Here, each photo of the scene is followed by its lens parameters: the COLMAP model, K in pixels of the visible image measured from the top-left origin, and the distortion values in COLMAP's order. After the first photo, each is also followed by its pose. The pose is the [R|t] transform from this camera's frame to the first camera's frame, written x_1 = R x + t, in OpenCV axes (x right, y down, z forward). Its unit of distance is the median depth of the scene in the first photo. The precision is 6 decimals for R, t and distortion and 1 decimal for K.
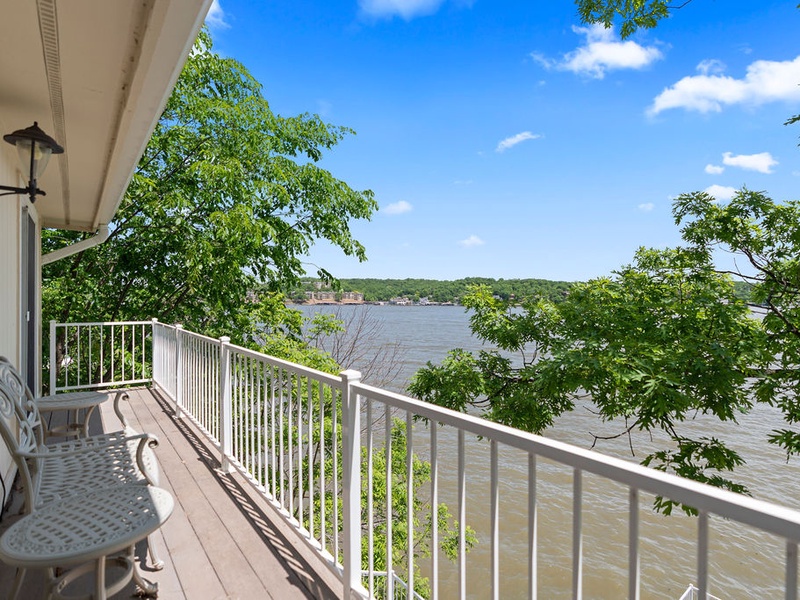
lens RADIAL K [[407.6, 0, 397.1], [0, 407.6, 294.1], [0, 0, 1]] dist [0.000916, 0.000505]
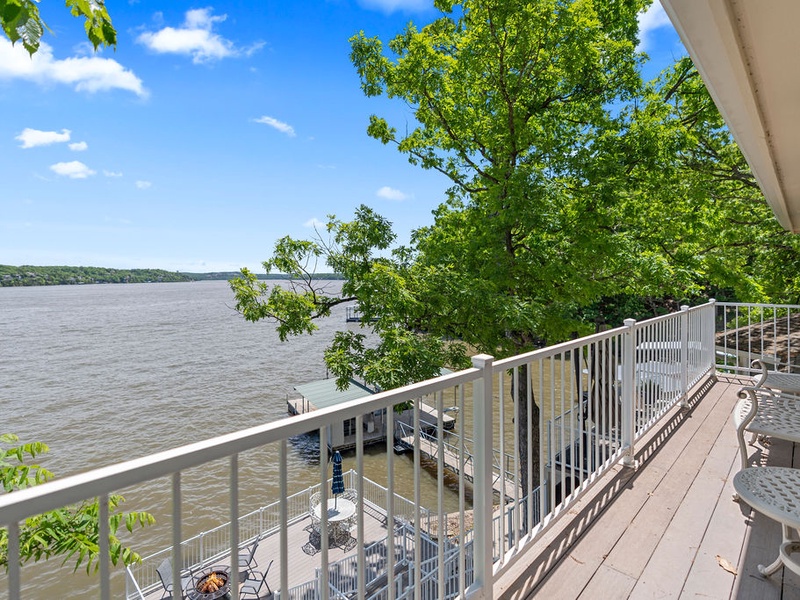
lens RADIAL K [[407.6, 0, 397.1], [0, 407.6, 294.1], [0, 0, 1]] dist [0.000916, 0.000505]
pose [[-0.116202, -0.031668, 0.992721, -0.975202], [-0.002743, 0.999498, 0.031563, 0.019193], [-0.993222, 0.000945, -0.116231, 1.259321]]
